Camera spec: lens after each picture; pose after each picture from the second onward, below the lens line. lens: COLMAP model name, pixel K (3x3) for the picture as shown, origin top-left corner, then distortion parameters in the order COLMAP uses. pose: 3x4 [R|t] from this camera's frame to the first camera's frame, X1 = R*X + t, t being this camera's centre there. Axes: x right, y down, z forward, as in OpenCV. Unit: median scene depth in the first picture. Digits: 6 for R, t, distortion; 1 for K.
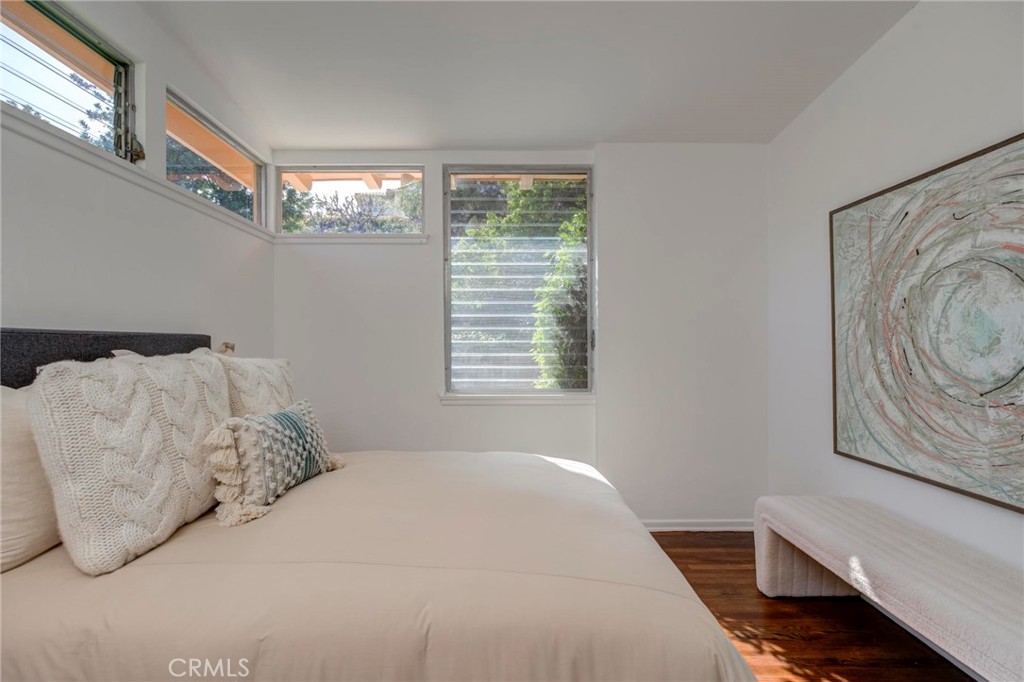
lens RADIAL K [[482.1, 0, 512.0], [0, 482.1, 341.0], [0, 0, 1]] dist [0.002517, 0.000361]
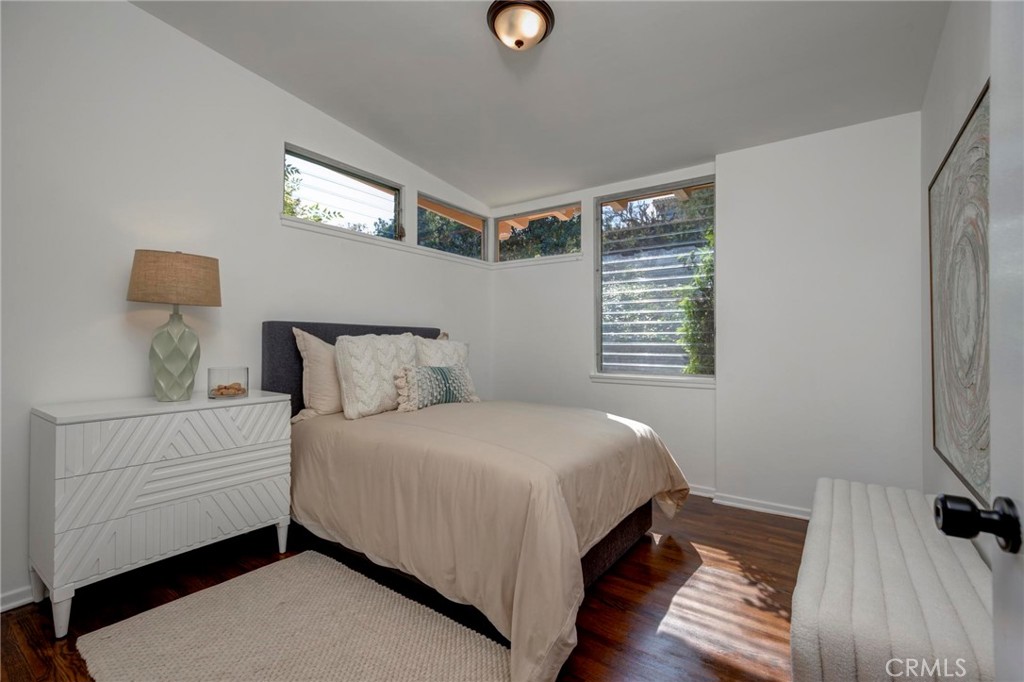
lens RADIAL K [[464.8, 0, 507.5], [0, 464.8, 340.9], [0, 0, 1]] dist [-0.018403, 0.008179]
pose [[0.814986, 0.001618, -0.579478, 0.644253], [-0.002970, 0.999995, -0.001384, 0.039688], [0.579473, 0.002849, 0.814987, -0.264526]]
